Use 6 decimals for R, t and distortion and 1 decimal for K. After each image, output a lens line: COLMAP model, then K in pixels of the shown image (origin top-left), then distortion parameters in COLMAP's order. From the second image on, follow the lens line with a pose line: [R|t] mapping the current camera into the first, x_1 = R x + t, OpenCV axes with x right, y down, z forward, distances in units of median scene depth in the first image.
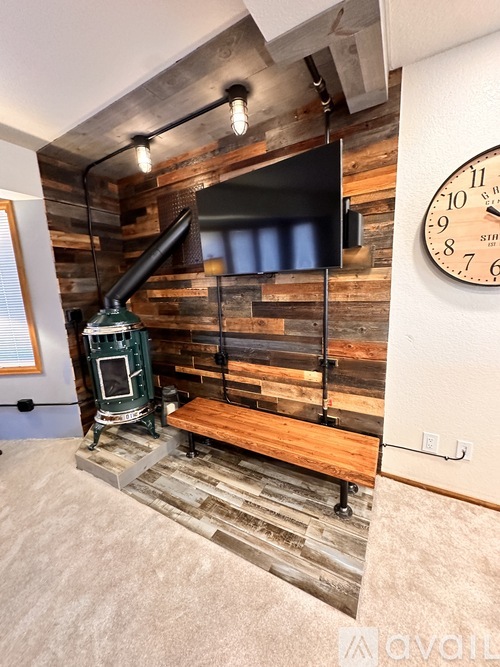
lens RADIAL K [[267.4, 0, 245.3], [0, 267.4, 332.4], [0, 0, 1]] dist [0.008930, -0.000002]
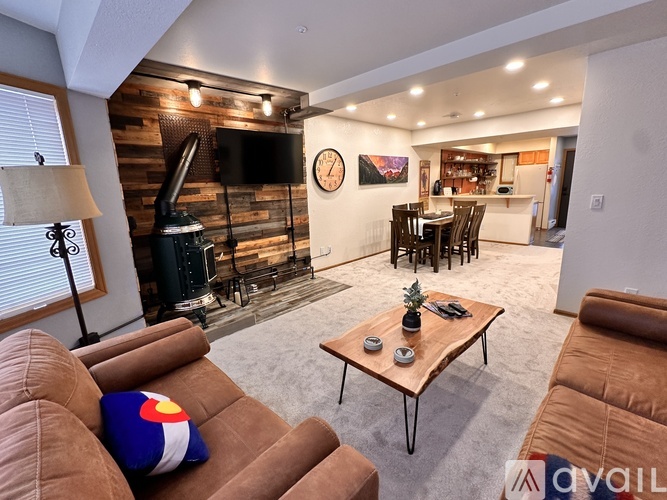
lens RADIAL K [[301.0, 0, 336.2], [0, 301.0, 250.2], [0, 0, 1]] dist [-0.000064, 0.000166]
pose [[0.257618, -0.177133, 0.949872, -1.596918], [0.192250, 0.972795, 0.129267, 0.036759], [-0.946928, 0.149311, 0.284664, 0.015434]]
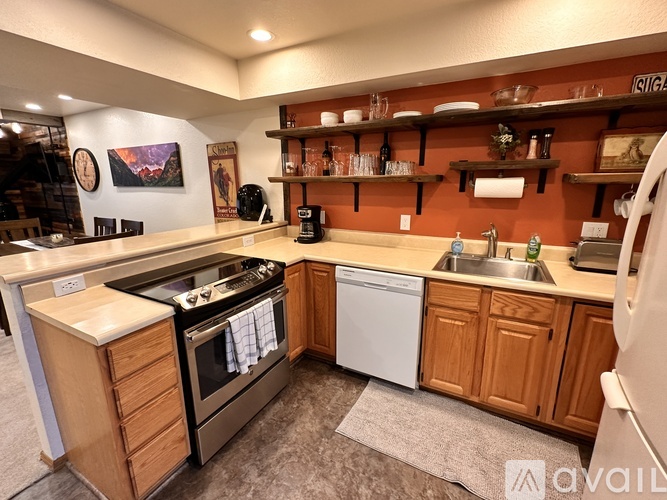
lens RADIAL K [[301.0, 0, 332.6], [0, 301.0, 247.1], [0, 0, 1]] dist [-0.000064, 0.000166]
pose [[0.999027, 0.026906, 0.034950, 2.290597], [-0.028519, 0.998511, 0.046495, 0.143605], [-0.033647, -0.047447, 0.998307, -1.642165]]
